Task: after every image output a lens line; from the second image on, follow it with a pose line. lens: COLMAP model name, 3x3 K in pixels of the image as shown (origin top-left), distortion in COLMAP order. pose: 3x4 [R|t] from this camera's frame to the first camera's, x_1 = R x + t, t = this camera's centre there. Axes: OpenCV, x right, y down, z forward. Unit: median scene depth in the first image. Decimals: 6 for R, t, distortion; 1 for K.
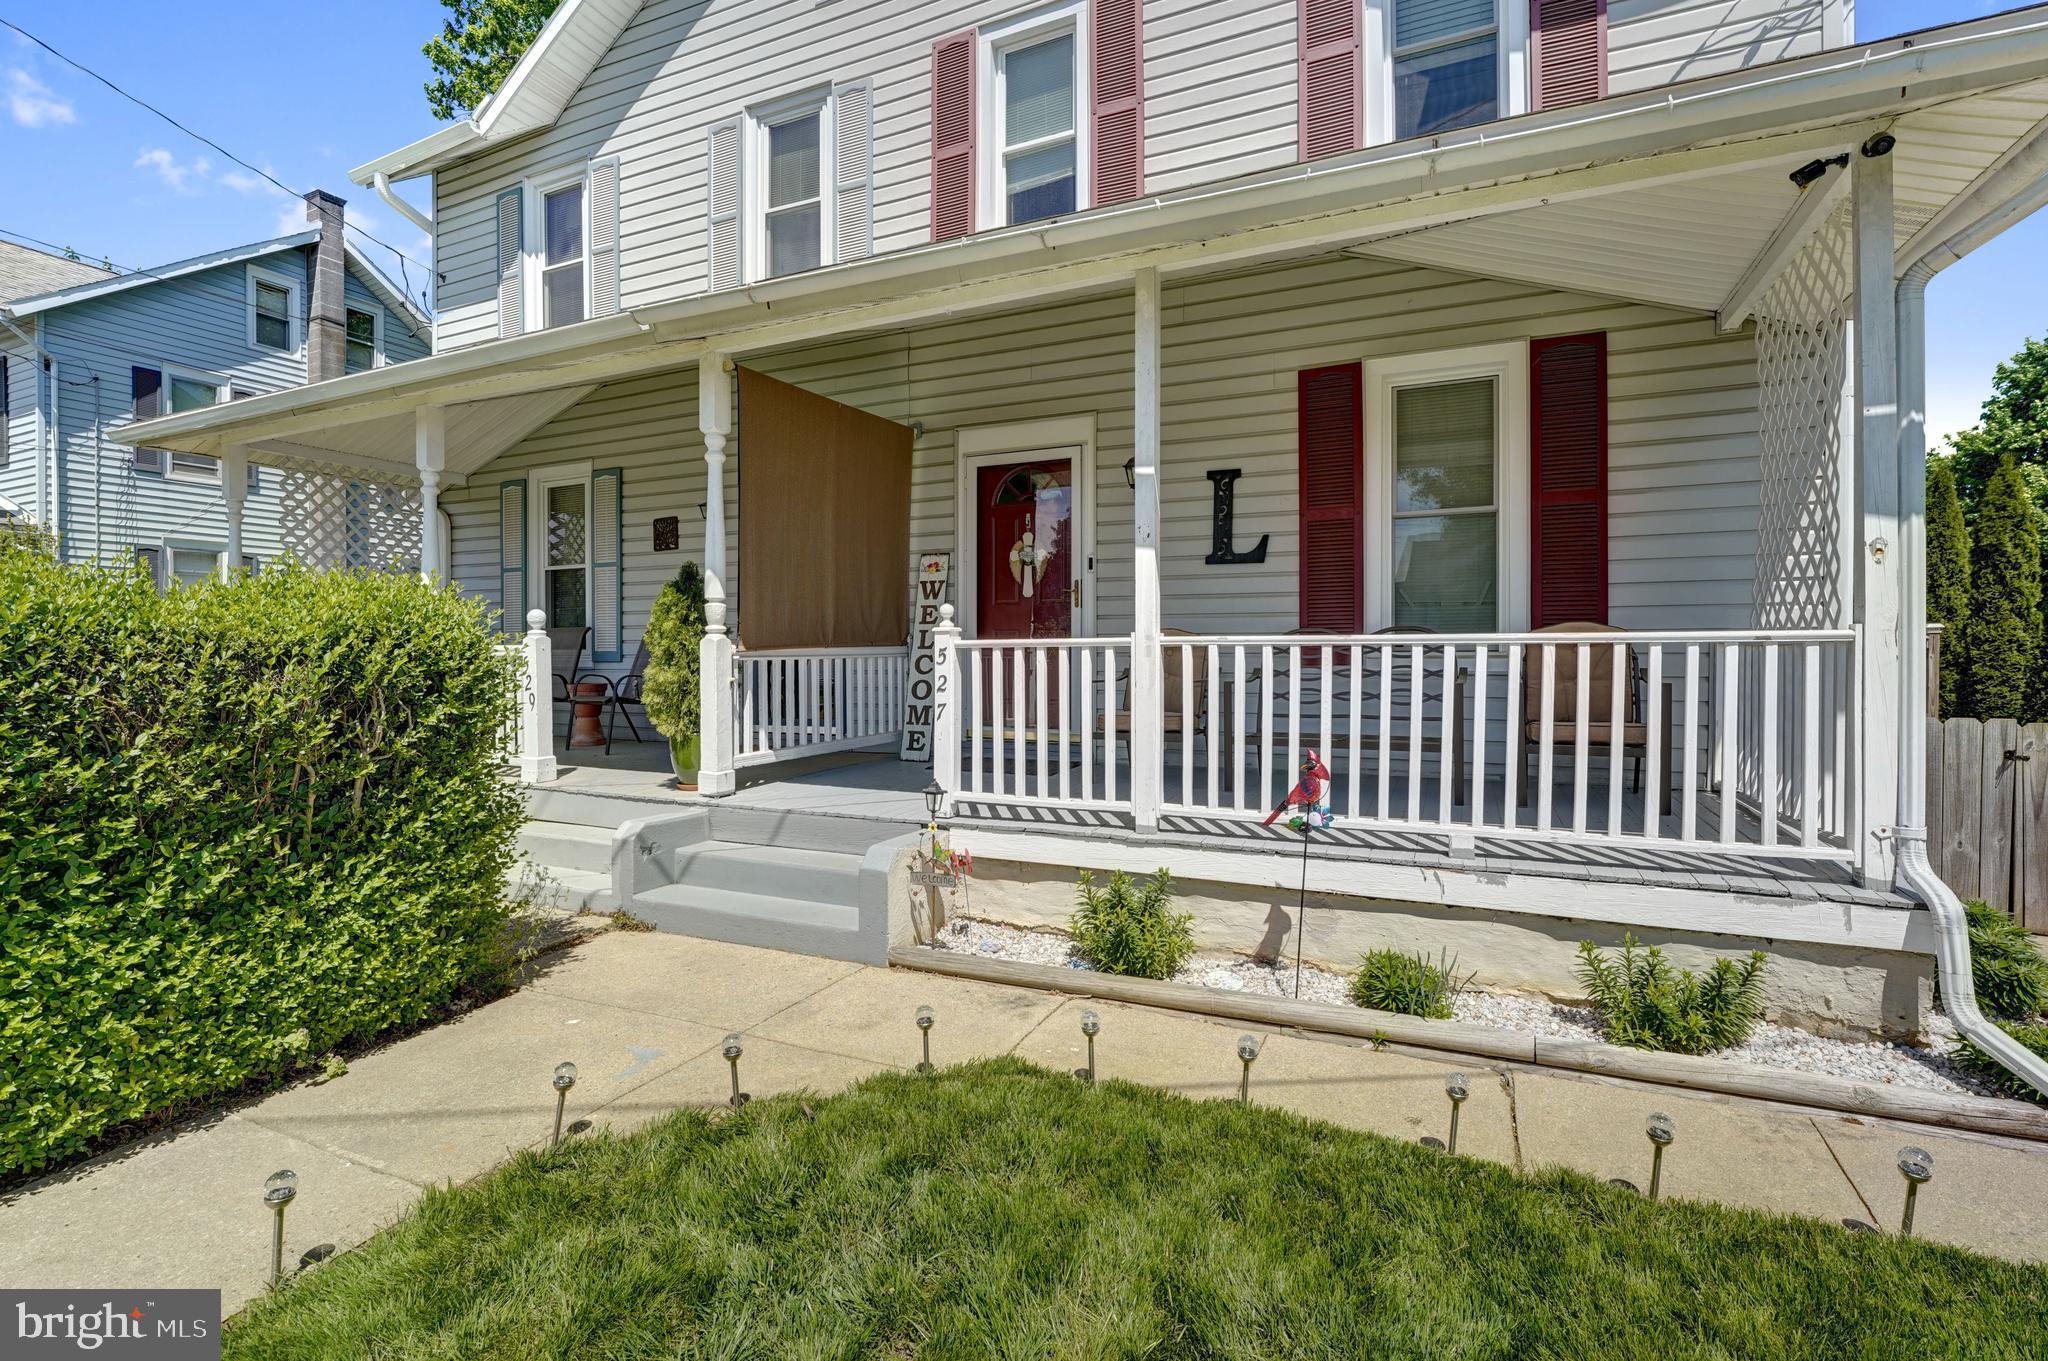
lens RADIAL K [[947.0, 0, 1029.7], [0, 947.0, 665.2], [0, 0, 1]] dist [-0.016370, 0.000186]
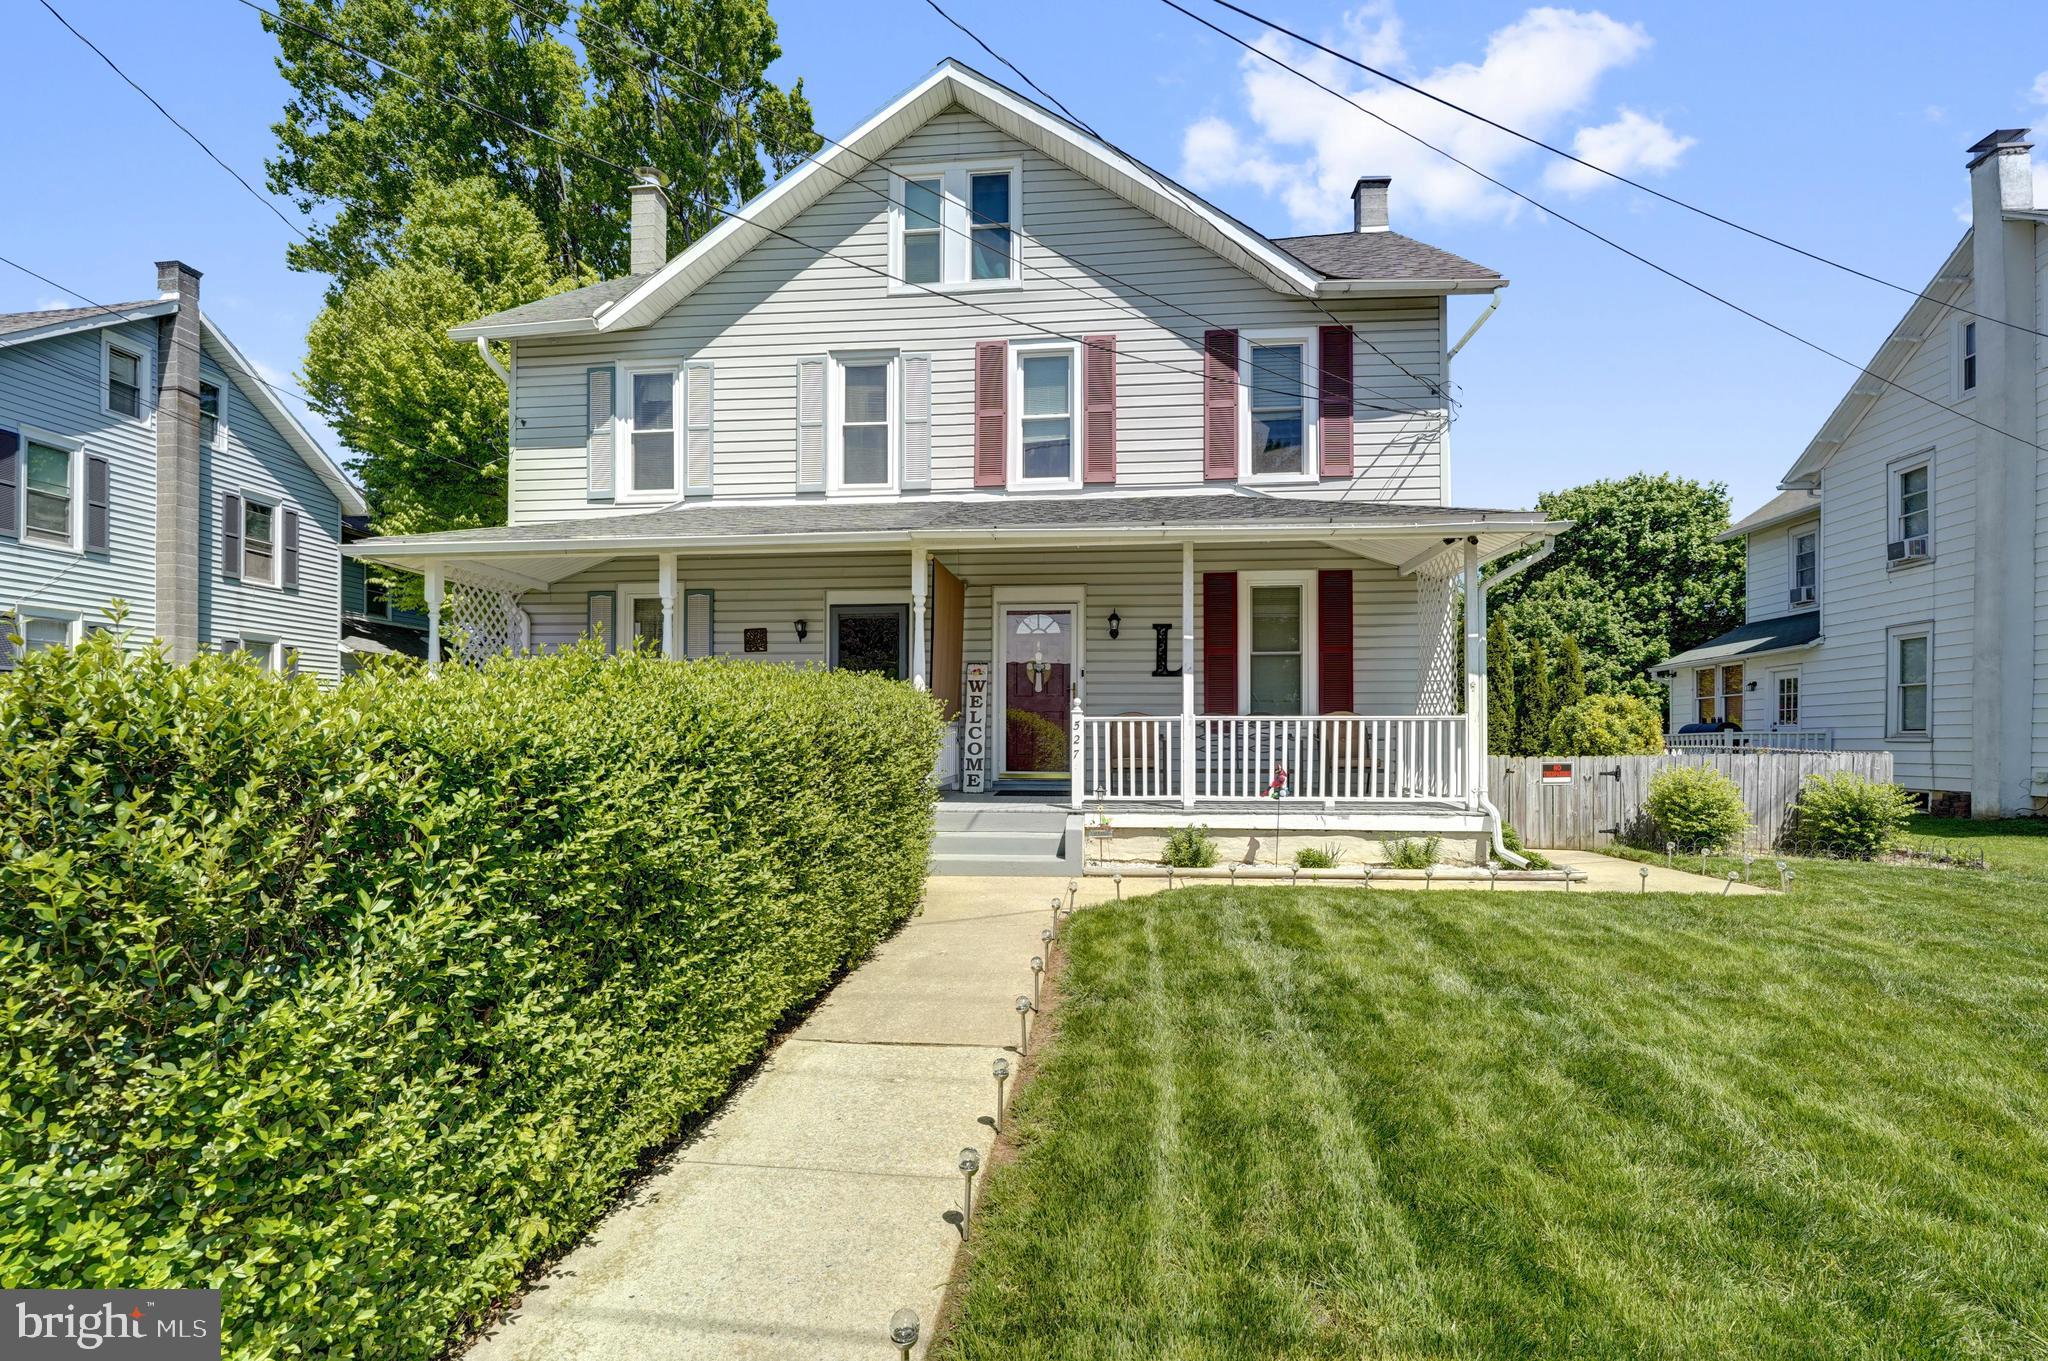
lens RADIAL K [[926.0, 0, 1022.4], [0, 926.0, 737.1], [0, 0, 1]] dist [-0.015014, -0.000253]
pose [[0.942905, 0.002334, 0.333053, -0.610092], [0.000986, 0.999952, -0.009798, 0.024070], [-0.333060, 0.009567, 0.942857, -0.546894]]
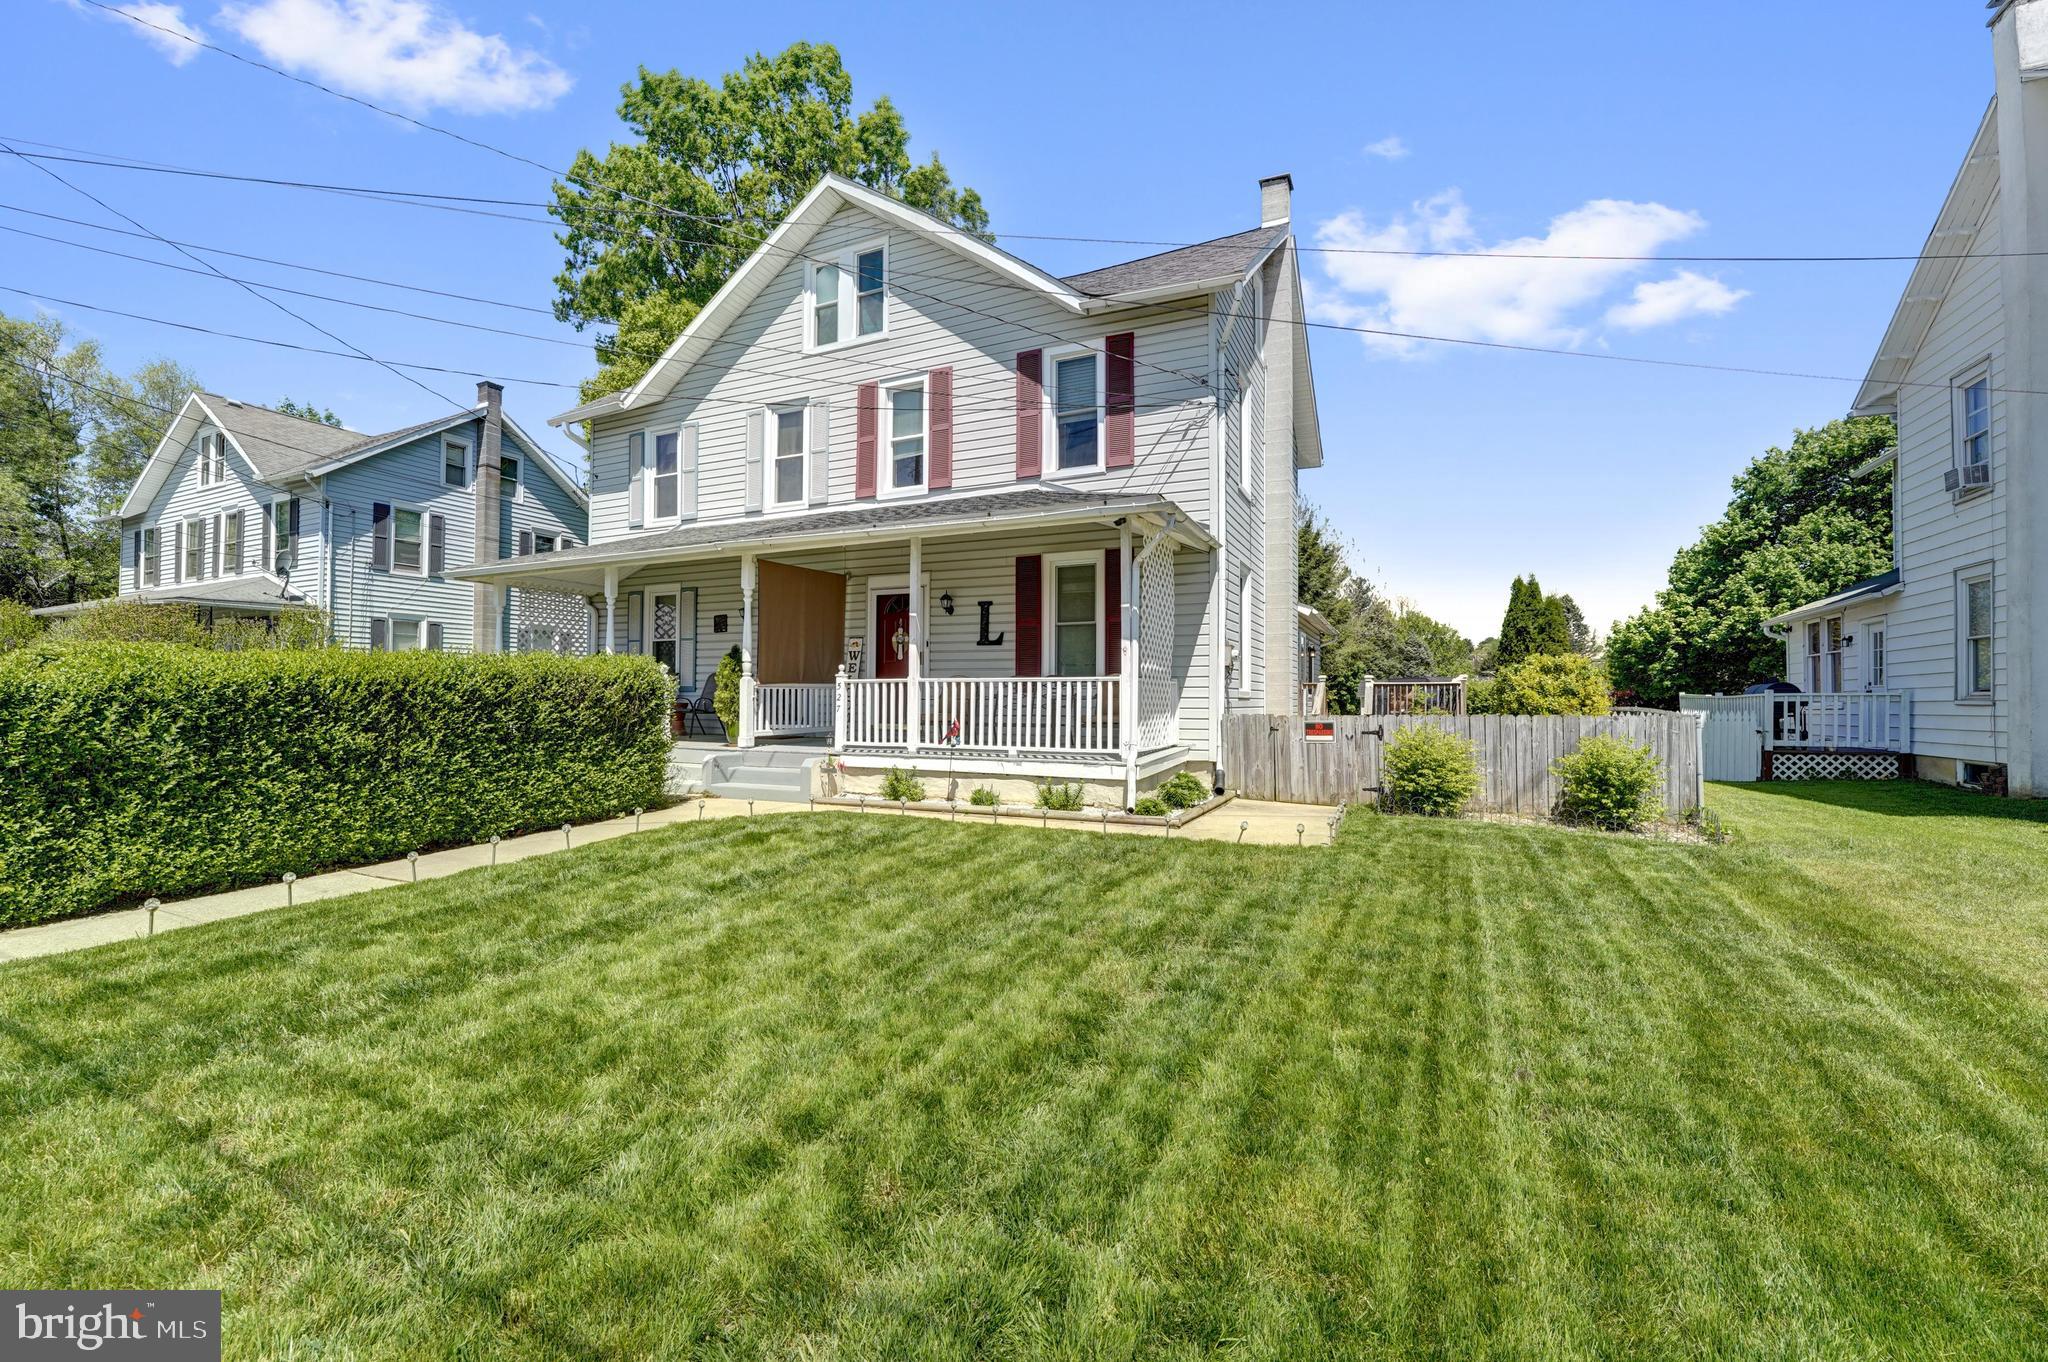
lens RADIAL K [[850.8, 0, 1024.0], [0, 850.8, 681.0], [0, 0, 1]] dist [-0.021571, -0.000297]
pose [[0.999983, 0.005700, -0.001386, 0.288419], [-0.005740, 0.999501, -0.031060, 0.031606], [0.001208, 0.031068, 0.999517, -0.889433]]
